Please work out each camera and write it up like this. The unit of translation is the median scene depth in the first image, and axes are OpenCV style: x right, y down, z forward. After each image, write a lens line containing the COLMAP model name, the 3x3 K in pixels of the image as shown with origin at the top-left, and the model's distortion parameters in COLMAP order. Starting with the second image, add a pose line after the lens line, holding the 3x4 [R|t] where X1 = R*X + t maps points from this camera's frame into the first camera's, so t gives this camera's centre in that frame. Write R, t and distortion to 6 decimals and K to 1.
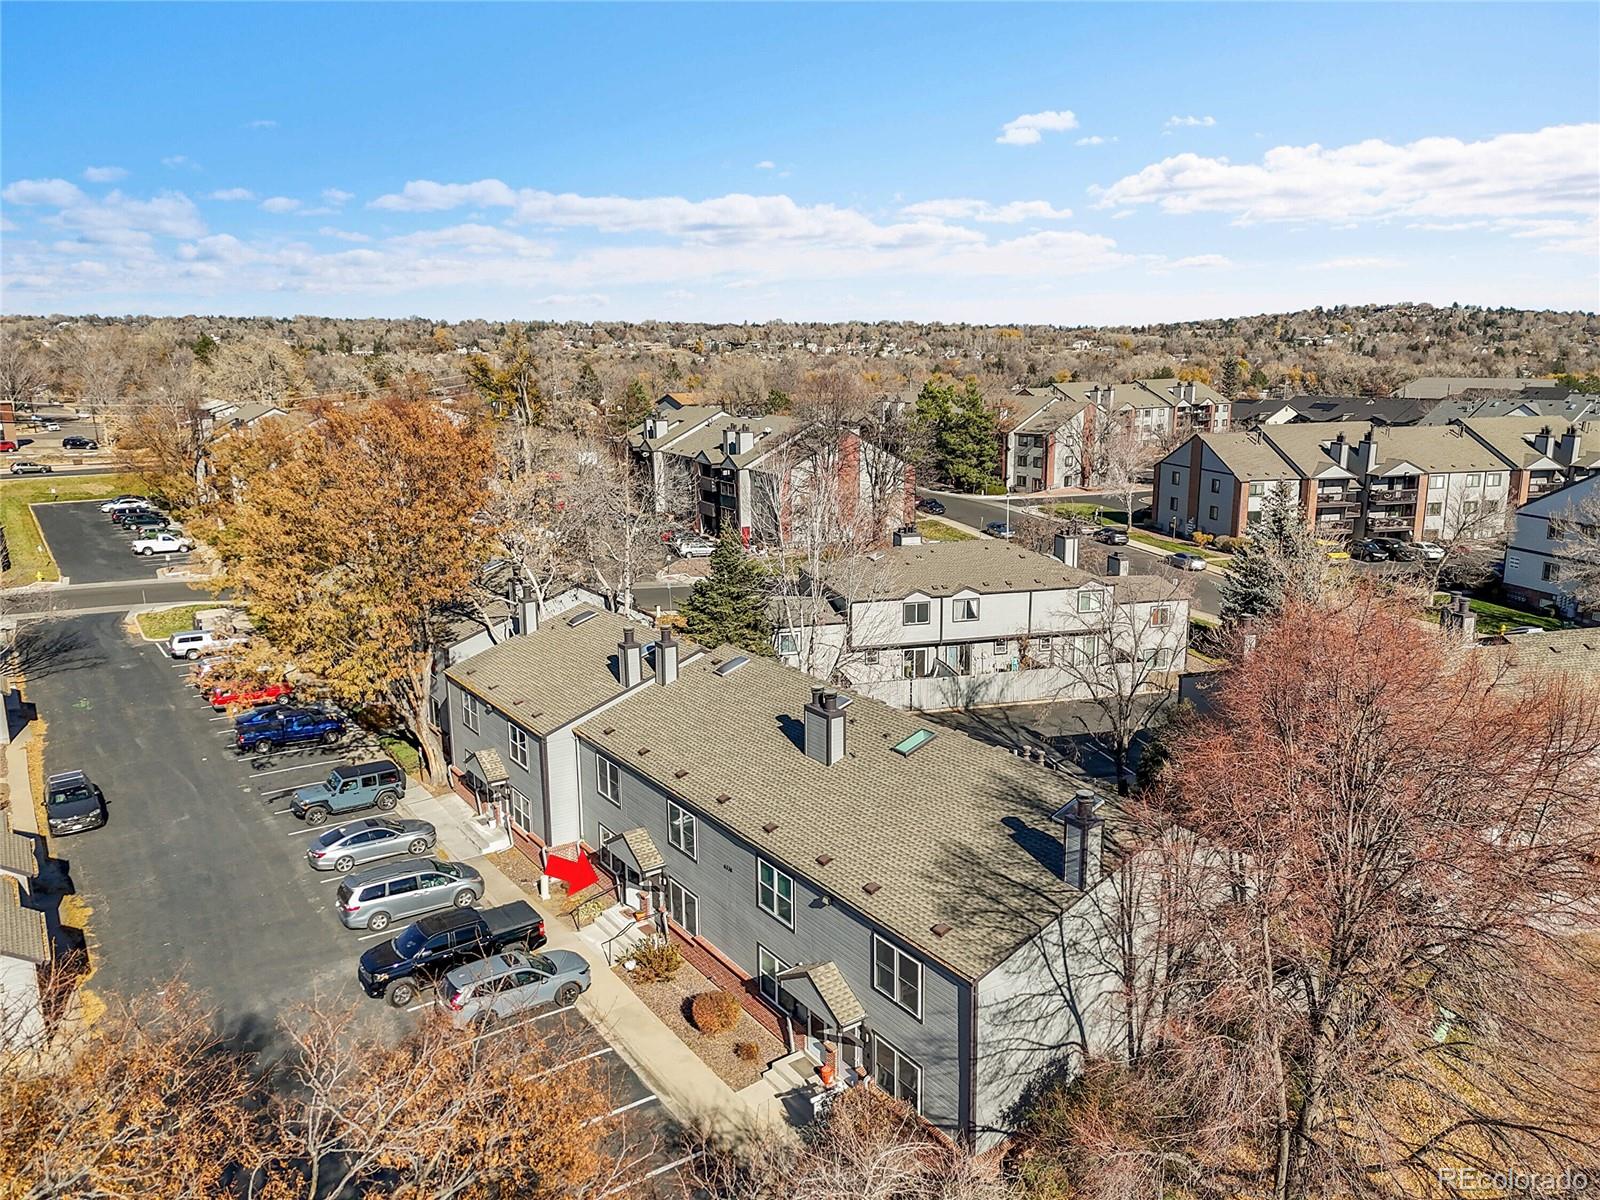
lens RADIAL K [[1160.9, 0, 811.2], [0, 1160.9, 602.1], [0, 0, 1]] dist [0.038601, -0.005052]
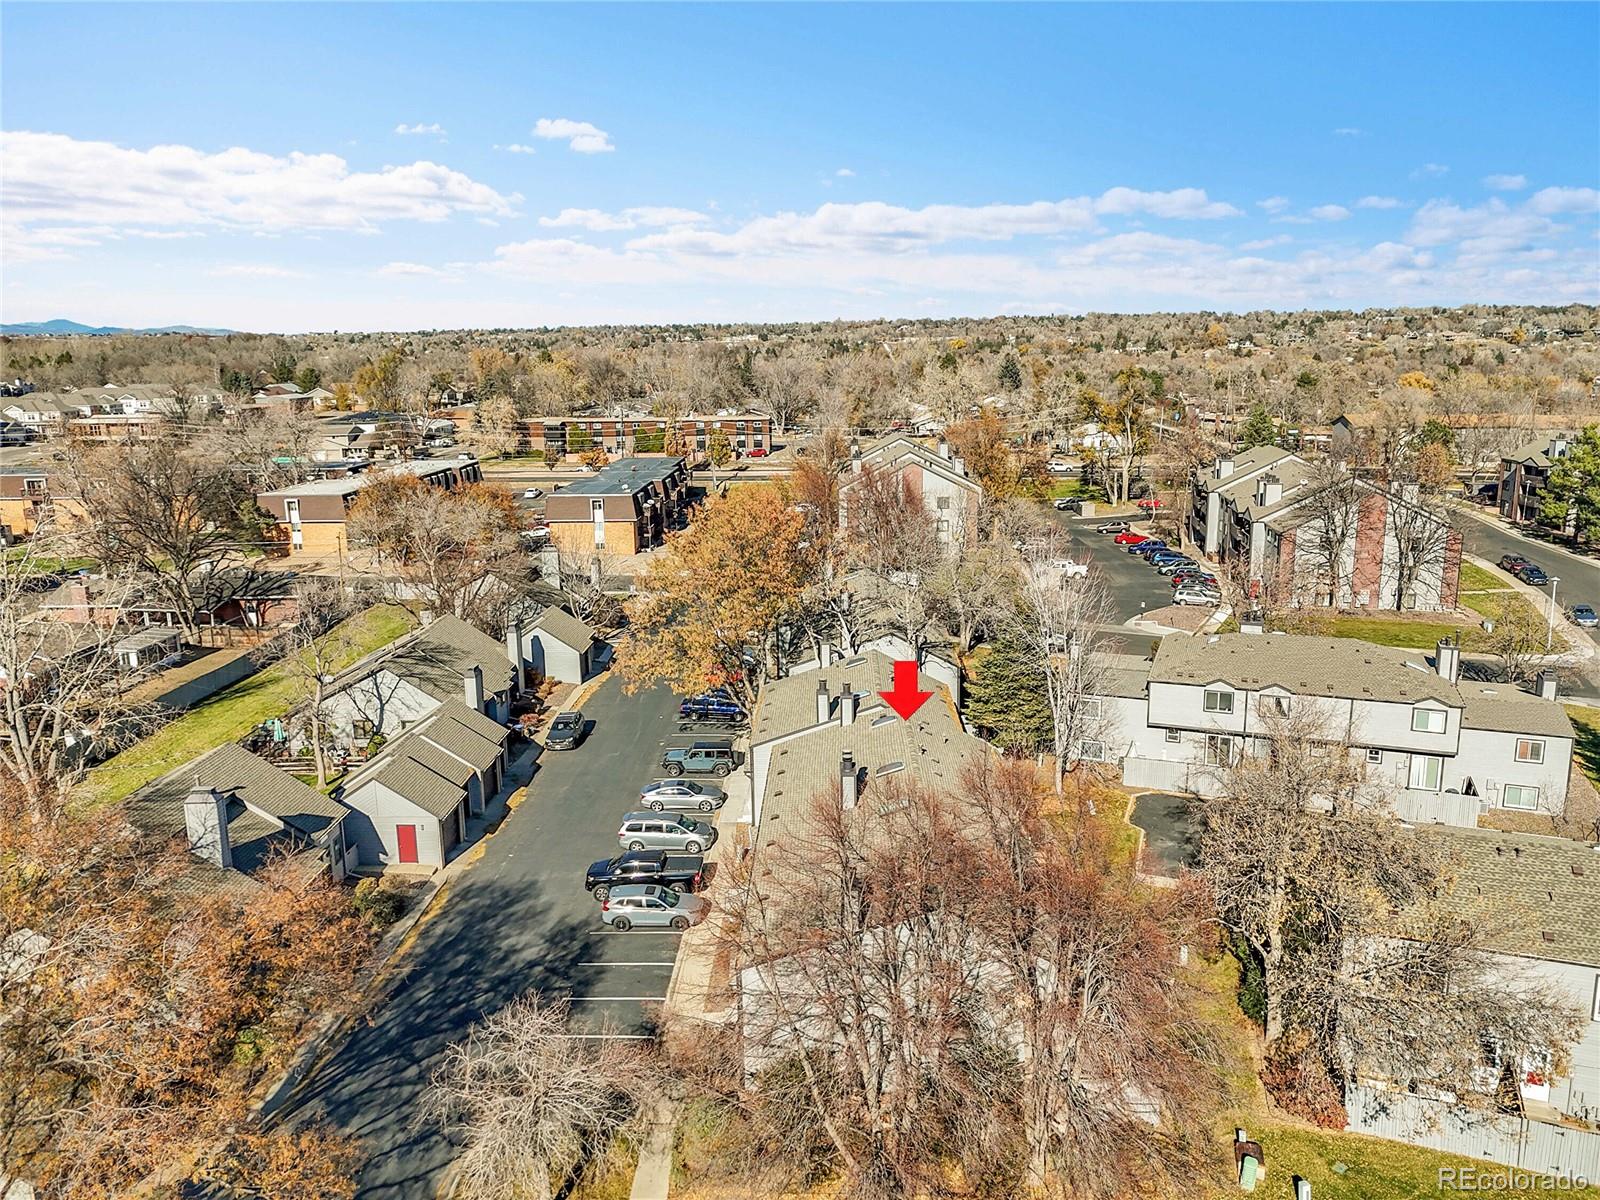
lens RADIAL K [[1160.9, 0, 798.8], [0, 1160.9, 599.5], [0, 0, 1]] dist [0.038601, -0.005052]
pose [[0.801094, 0.119926, -0.586401, 0.212991], [-0.117728, 0.992154, 0.042077, -0.043799], [0.586846, 0.035328, 0.808927, -0.033412]]
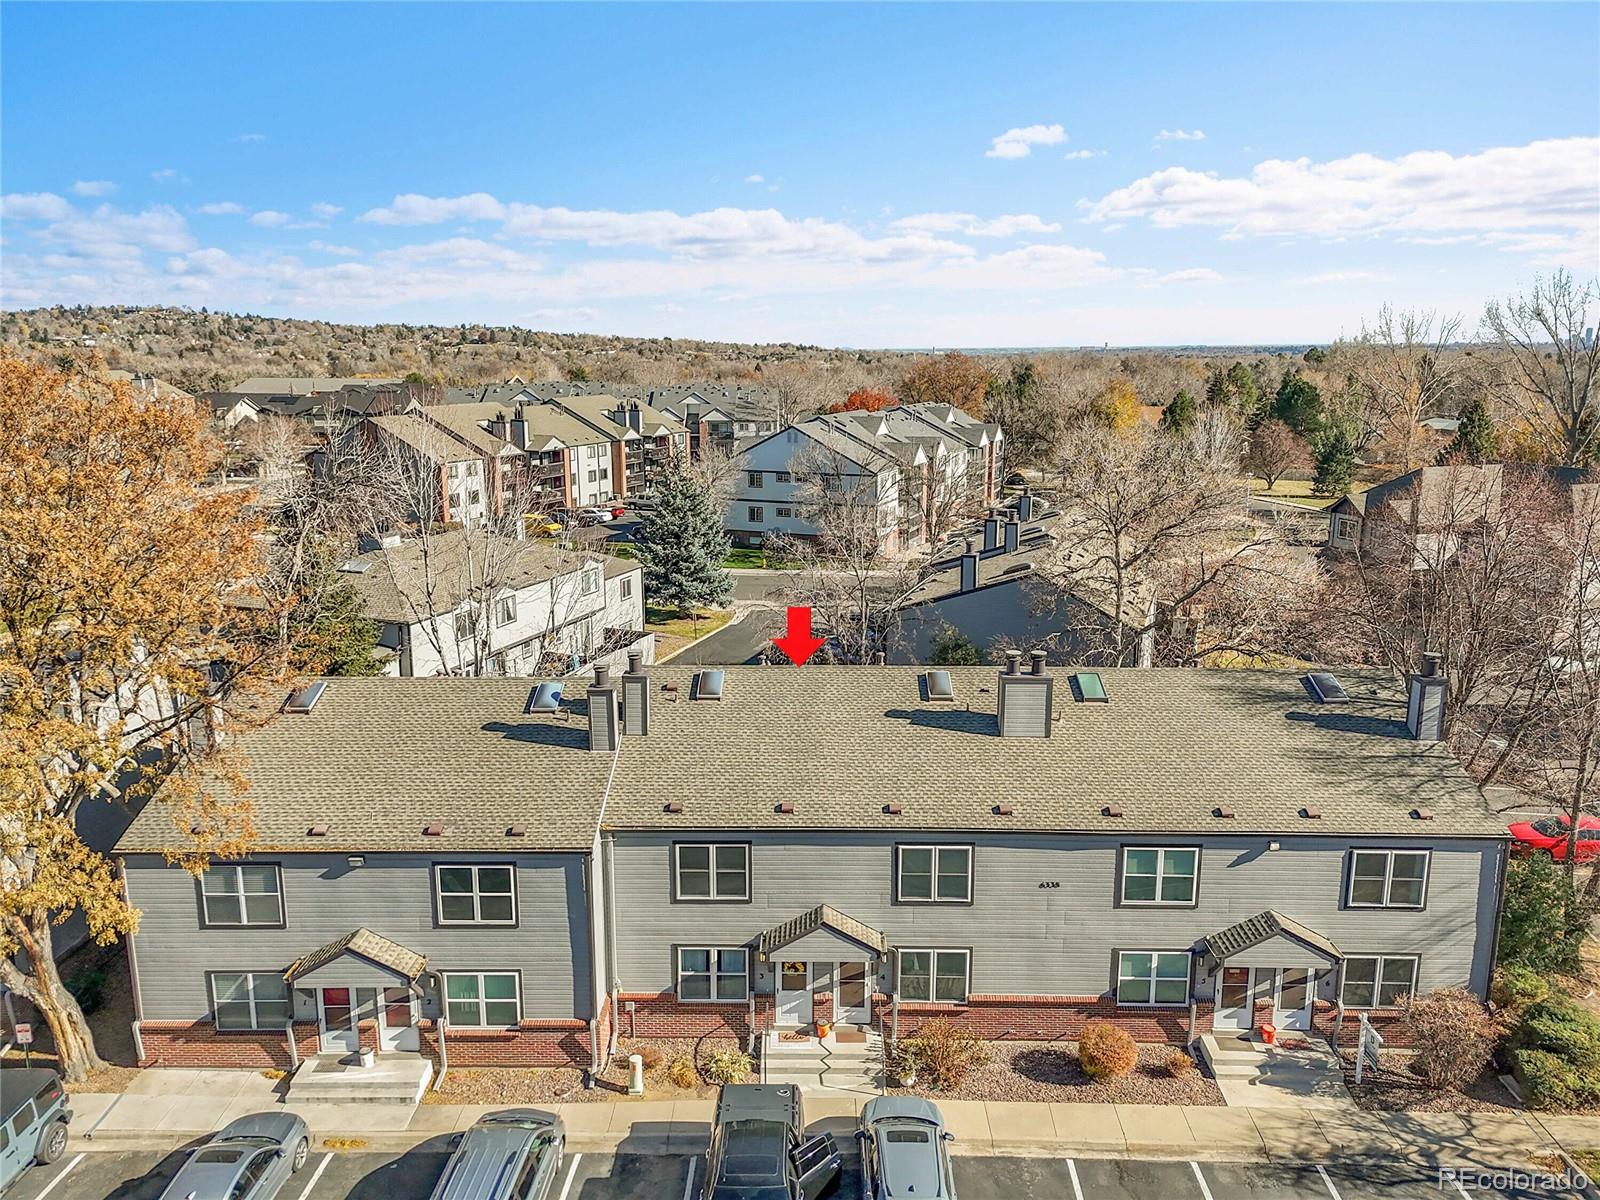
lens RADIAL K [[1160.9, 0, 808.2], [0, 1160.9, 602.3], [0, 0, 1]] dist [0.038601, -0.005052]
pose [[0.580581, -0.163335, 0.797651, -0.230041], [0.166008, 0.982839, 0.080424, -0.017367], [-0.797099, 0.085724, 0.597733, 0.183655]]
